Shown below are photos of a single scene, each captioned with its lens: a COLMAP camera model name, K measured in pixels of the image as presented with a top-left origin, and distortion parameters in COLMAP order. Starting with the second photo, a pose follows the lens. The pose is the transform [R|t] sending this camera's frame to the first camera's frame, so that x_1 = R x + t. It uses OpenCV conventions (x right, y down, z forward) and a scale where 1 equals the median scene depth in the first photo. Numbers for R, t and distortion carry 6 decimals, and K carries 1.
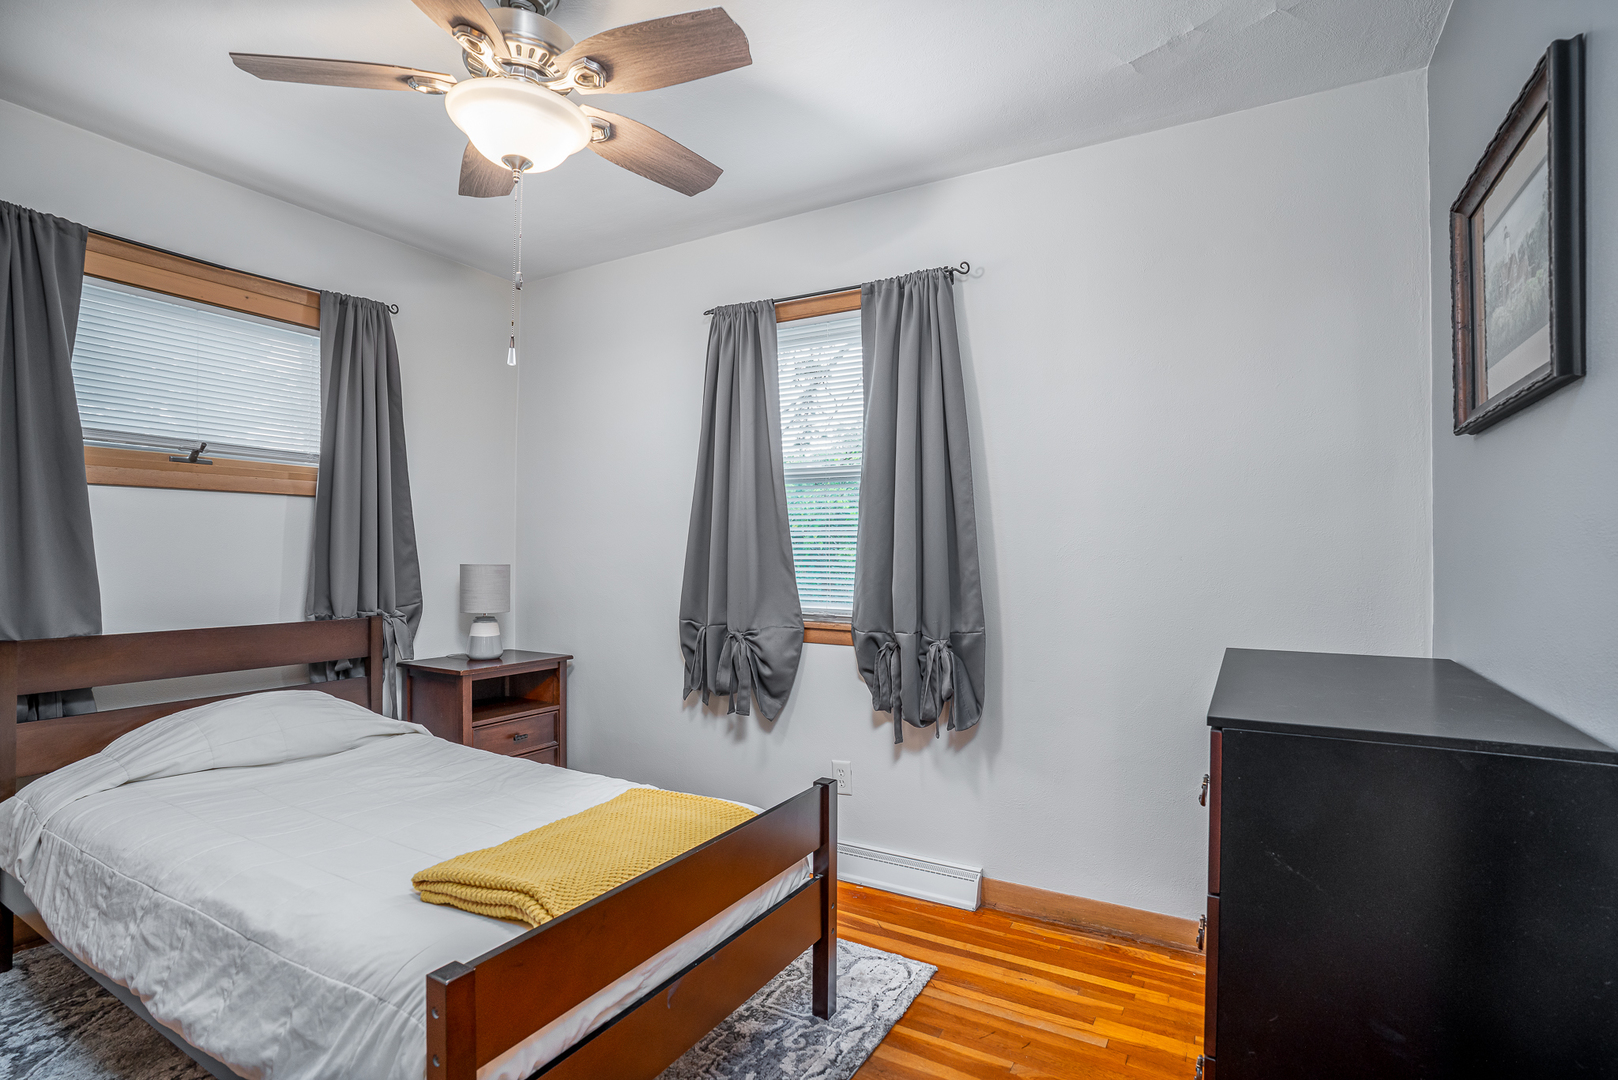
lens RADIAL K [[771.1, 0, 814.6], [0, 771.1, 543.2], [0, 0, 1]] dist [-0.001910, -0.001235]
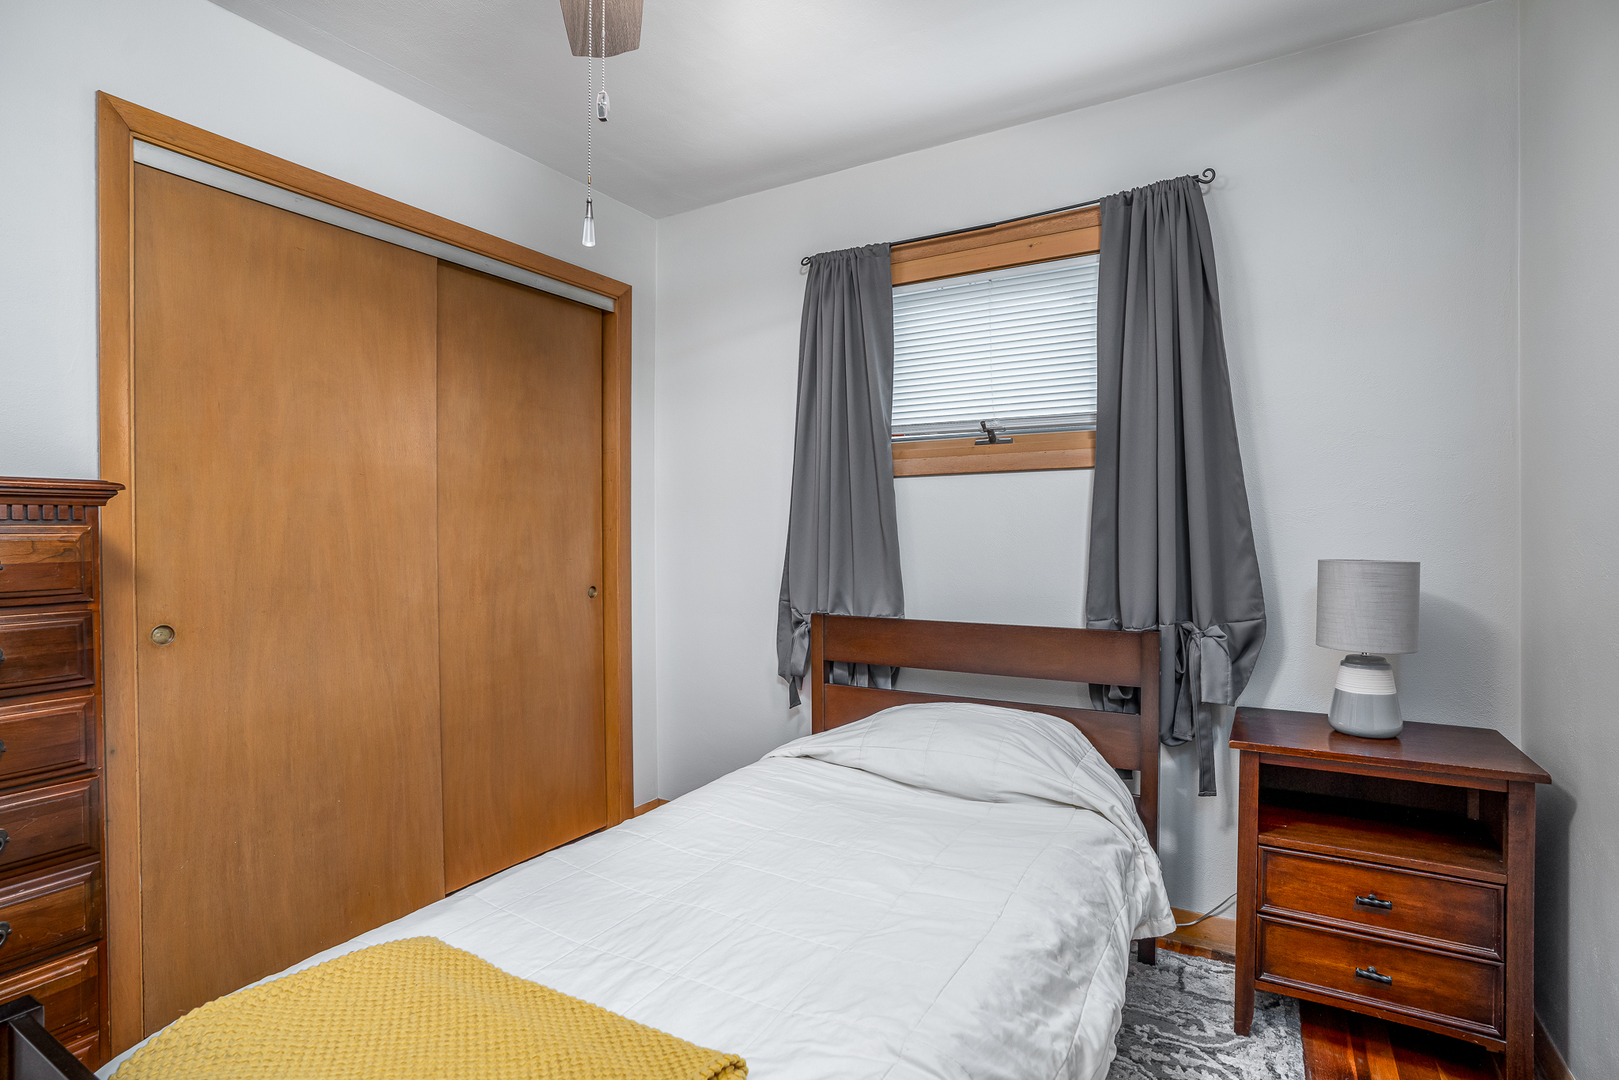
lens RADIAL K [[809.3, 0, 806.7], [0, 809.3, 539.2], [0, 0, 1]] dist [-0.031773, -0.000030]
pose [[0.006211, -0.008891, -0.999941, 0.161506], [0.009949, 0.999912, -0.008829, 0.015945], [0.999931, -0.009893, 0.006299, 0.734141]]
